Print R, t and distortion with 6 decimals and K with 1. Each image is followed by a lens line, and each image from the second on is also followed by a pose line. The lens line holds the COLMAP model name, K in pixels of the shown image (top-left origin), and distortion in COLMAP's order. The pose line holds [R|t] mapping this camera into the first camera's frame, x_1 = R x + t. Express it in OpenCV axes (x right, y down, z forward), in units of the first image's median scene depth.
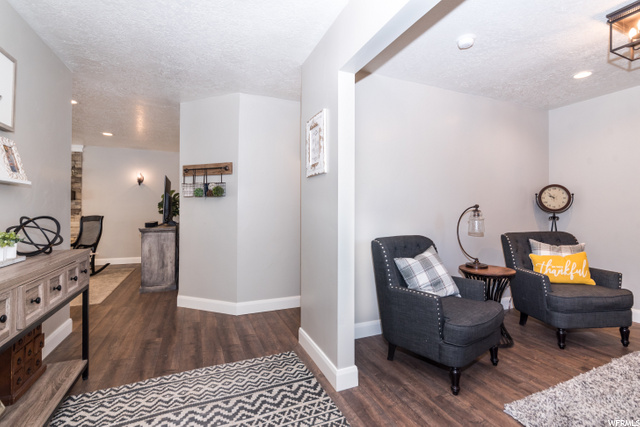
lens RADIAL K [[310.6, 0, 321.2], [0, 310.6, 212.6], [0, 0, 1]] dist [-0.001220, -0.001147]
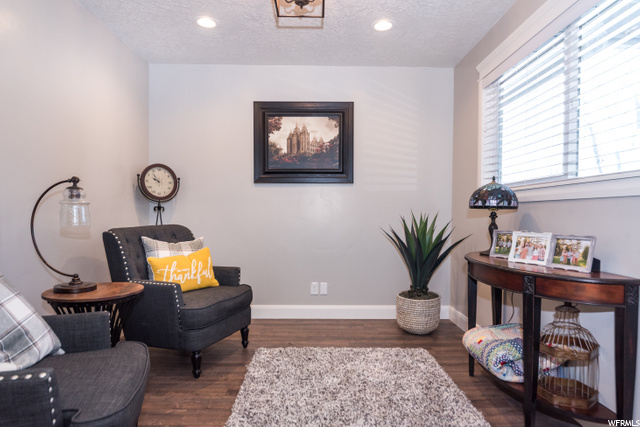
lens RADIAL K [[384.0, 0, 313.9], [0, 384.0, 227.6], [0, 0, 1]] dist [-0.000750, 0.001291]
pose [[0.375223, -0.025129, 0.926594, 0.026521], [0.001208, 0.999645, 0.026621, 0.047645], [-0.926934, -0.008870, 0.375120, 0.356036]]
